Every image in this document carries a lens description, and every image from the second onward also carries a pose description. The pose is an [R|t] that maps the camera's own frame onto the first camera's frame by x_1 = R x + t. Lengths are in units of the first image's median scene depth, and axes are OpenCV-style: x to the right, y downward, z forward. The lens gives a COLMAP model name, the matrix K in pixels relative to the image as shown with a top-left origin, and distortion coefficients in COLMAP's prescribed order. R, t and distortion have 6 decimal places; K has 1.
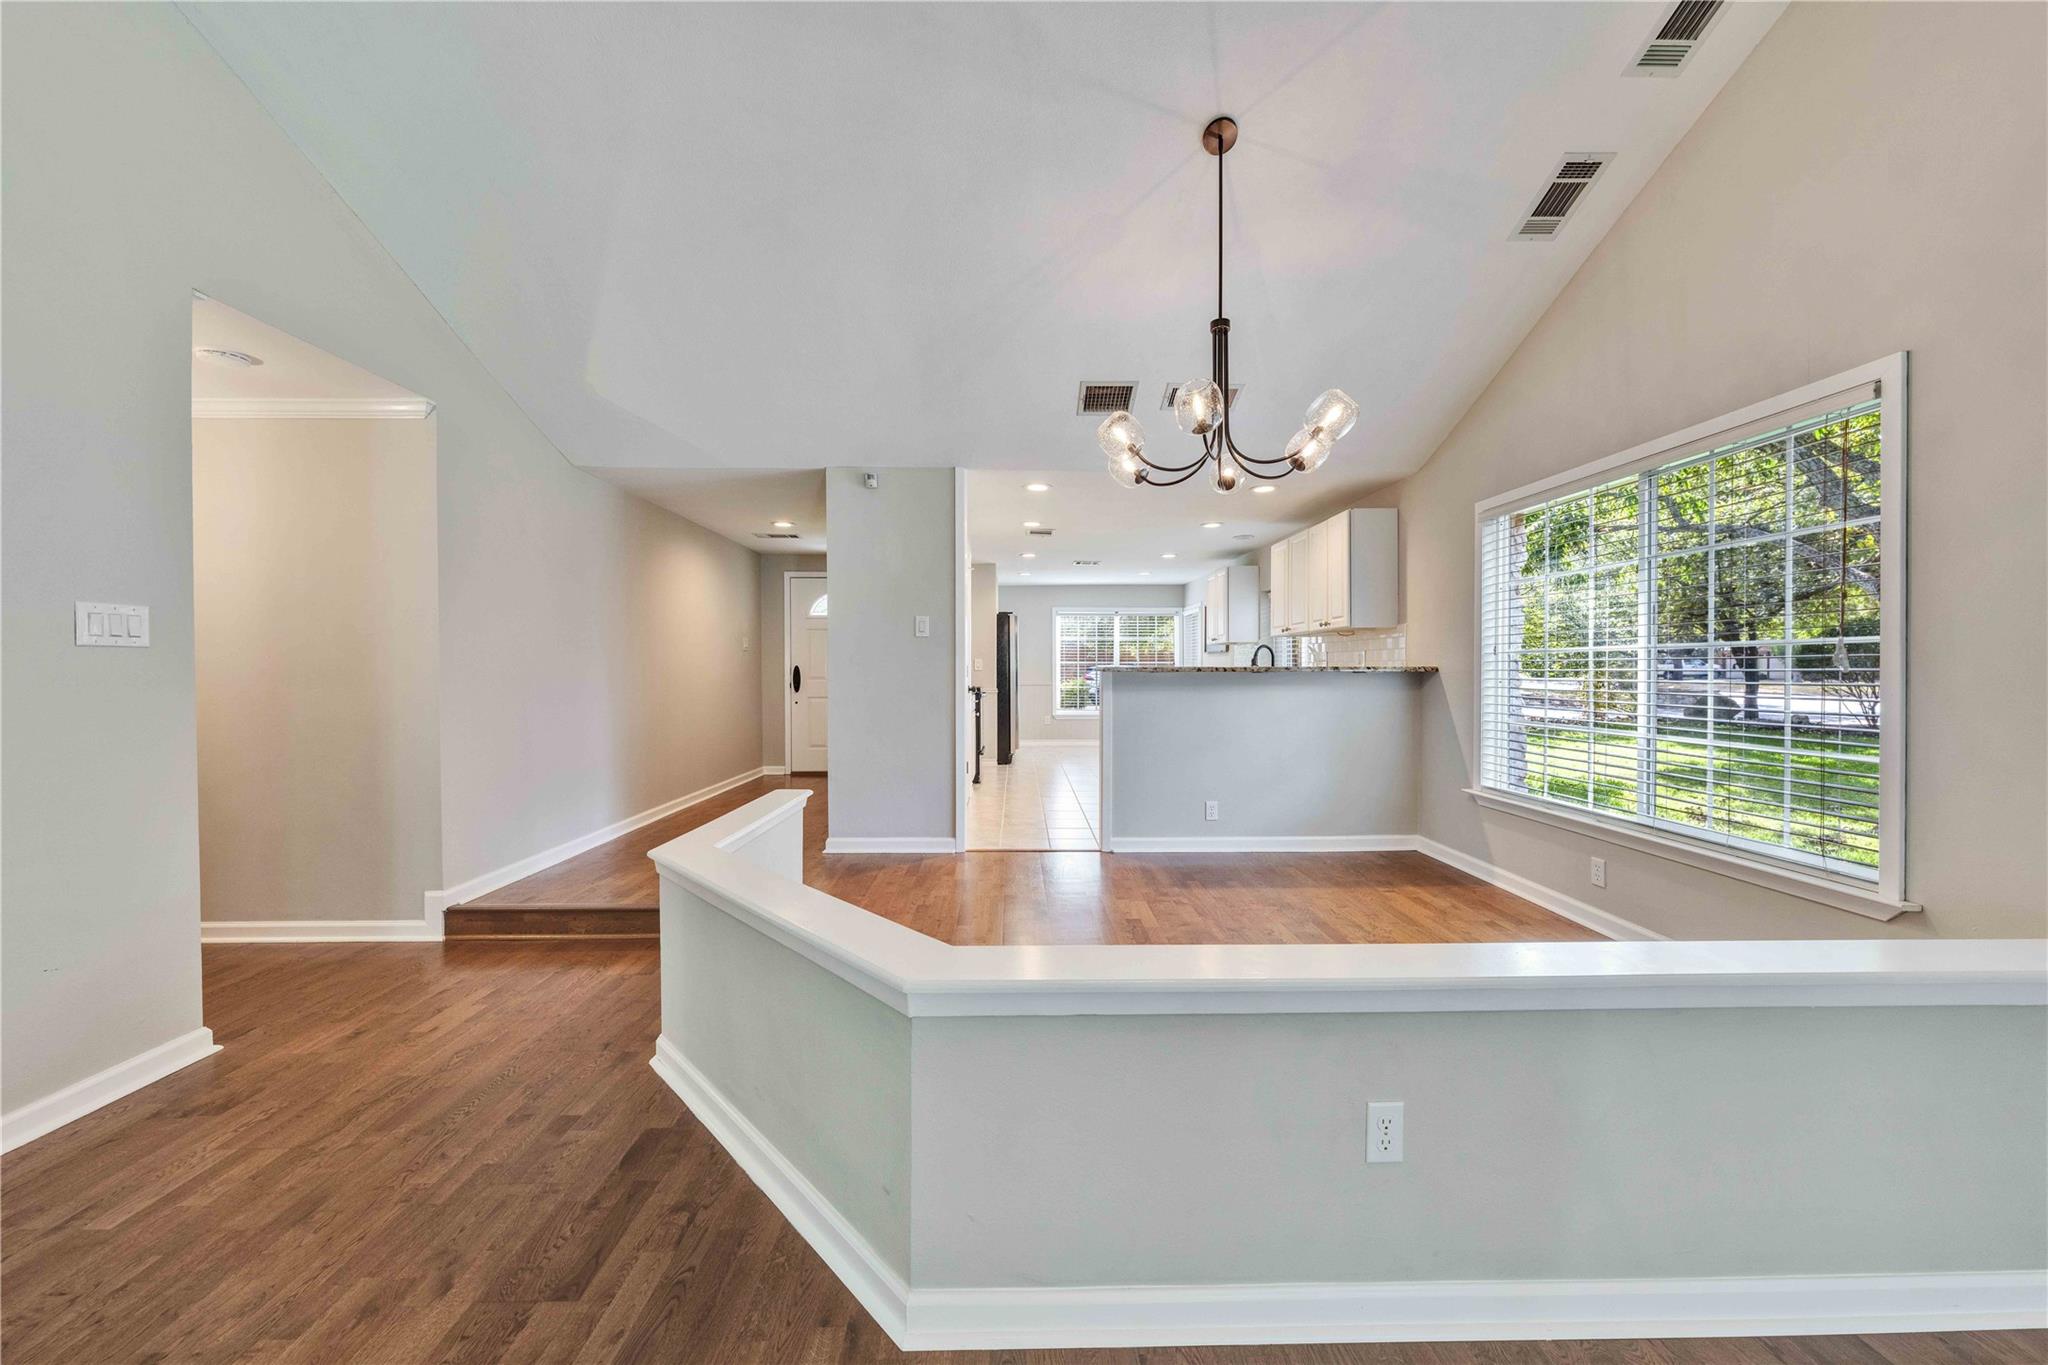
lens RADIAL K [[730.0, 0, 1029.0], [0, 730.0, 675.4], [0, 0, 1]] dist [-0.001701, -0.000037]
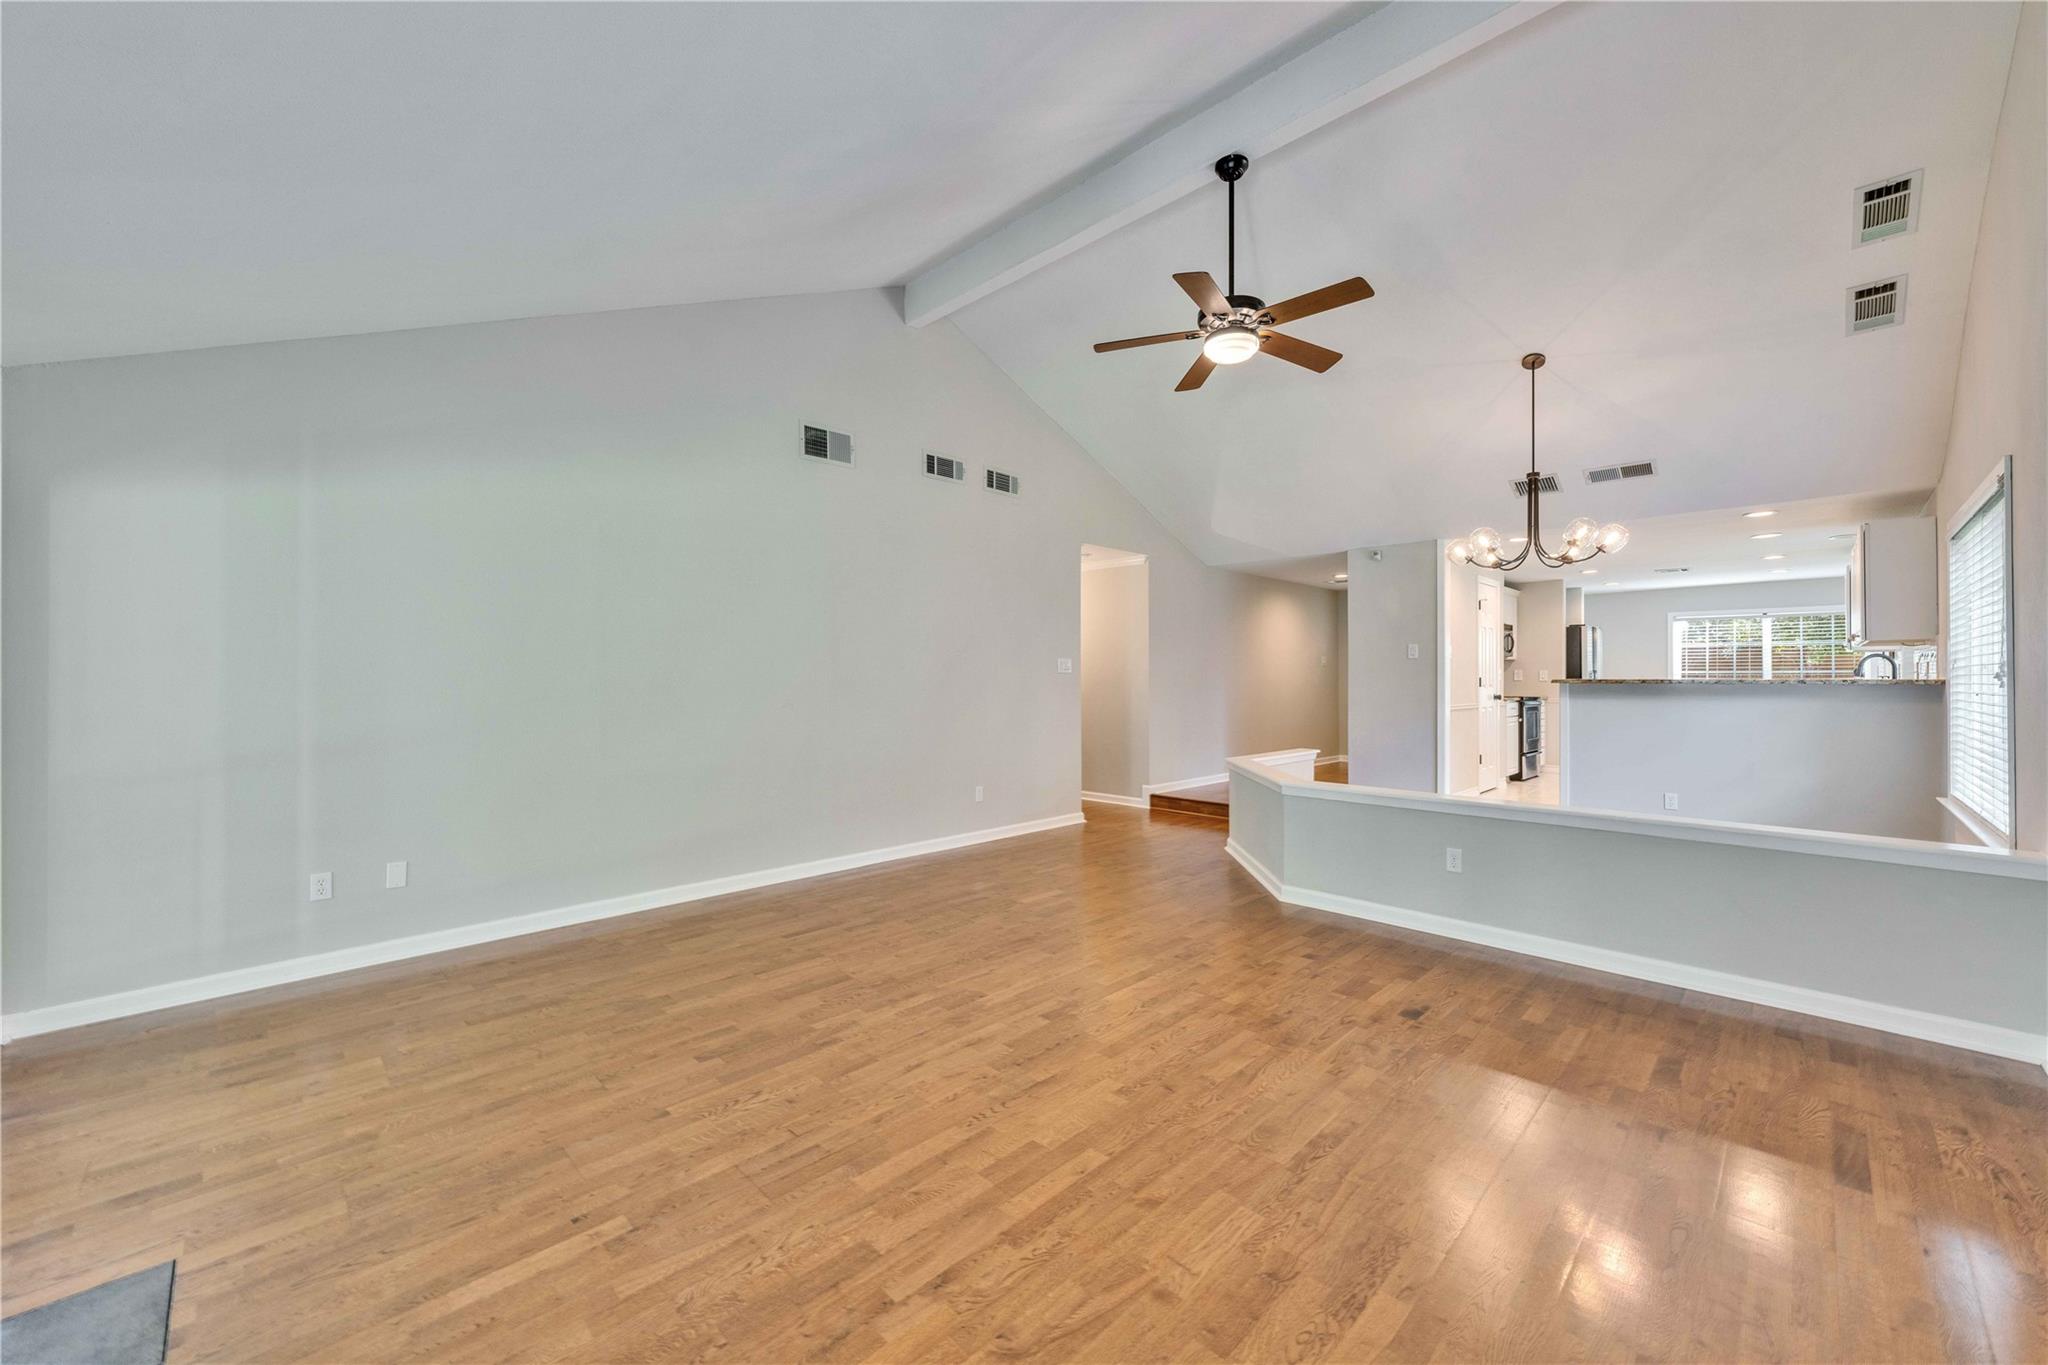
lens RADIAL K [[782.7, 0, 1017.1], [0, 782.7, 675.7], [0, 0, 1]] dist [0.001644, 0.000085]
pose [[0.681822, -0.002730, -0.731513, 0.474648], [-0.005427, 0.999947, -0.008790, -0.000479], [0.731498, 0.009963, 0.681770, -0.663313]]
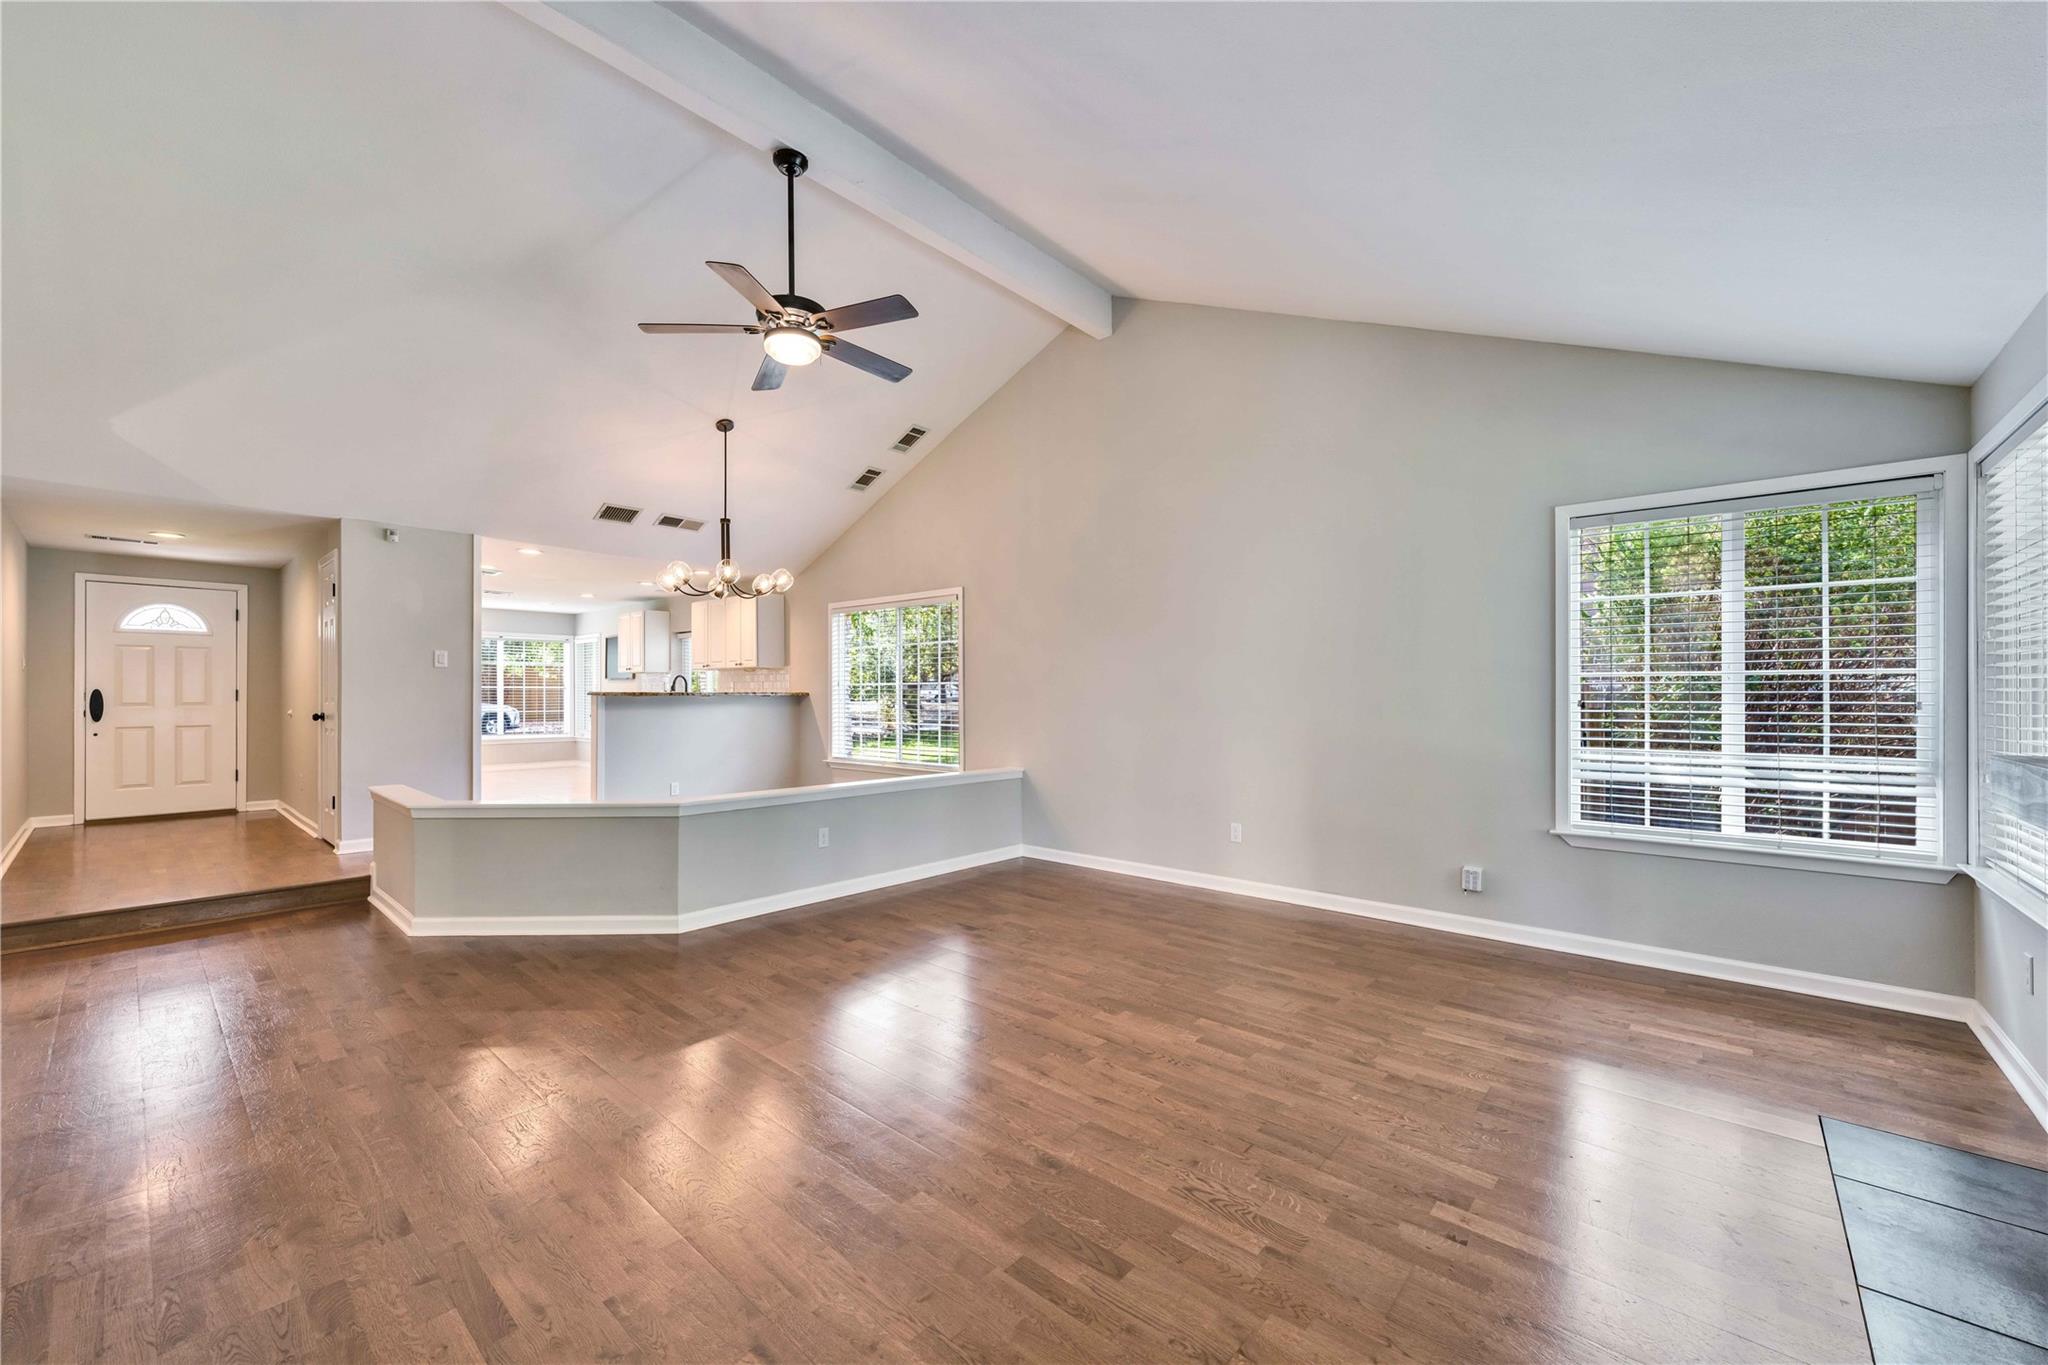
lens RADIAL K [[808.0, 0, 1019.0], [0, 808.0, 691.8], [0, 0, 1]] dist [-0.002268, -0.000182]
pose [[0.684758, 0.002256, 0.728767, -0.489592], [0.005727, 0.999948, -0.008477, 0.005465], [-0.728748, 0.009978, 0.684709, -0.668749]]
